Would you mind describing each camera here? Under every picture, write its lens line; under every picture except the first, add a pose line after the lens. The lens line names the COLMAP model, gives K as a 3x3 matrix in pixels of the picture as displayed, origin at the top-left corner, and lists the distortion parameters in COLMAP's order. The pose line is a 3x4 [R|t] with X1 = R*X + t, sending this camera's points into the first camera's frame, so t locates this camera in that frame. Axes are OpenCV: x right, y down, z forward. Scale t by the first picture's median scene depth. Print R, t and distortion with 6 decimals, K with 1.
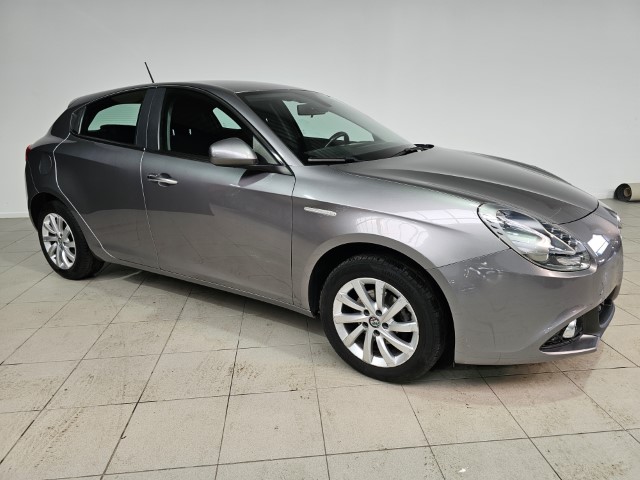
lens RADIAL K [[434.0, 0, 322.0], [0, 434.0, 240.2], [0, 0, 1]] dist [0.045336, -0.017185]
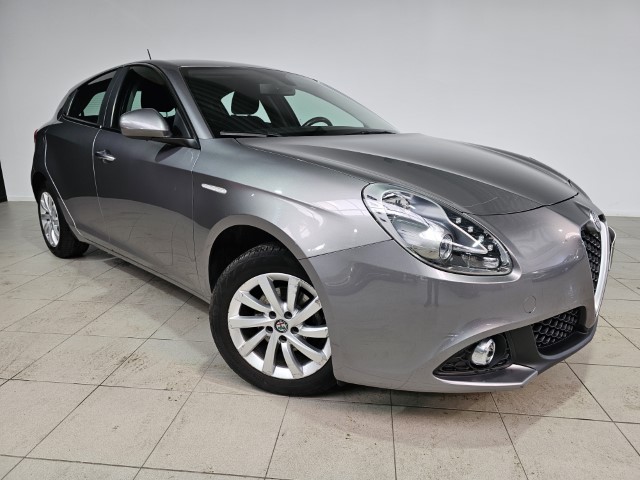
lens RADIAL K [[434.0, 0, 321.7], [0, 434.0, 238.4], [0, 0, 1]] dist [0.045336, -0.017185]
pose [[0.976419, 0.068400, -0.204763, 0.382356], [-0.074958, 0.996887, -0.024436, 0.037862], [0.202454, 0.039208, 0.978507, 0.180582]]
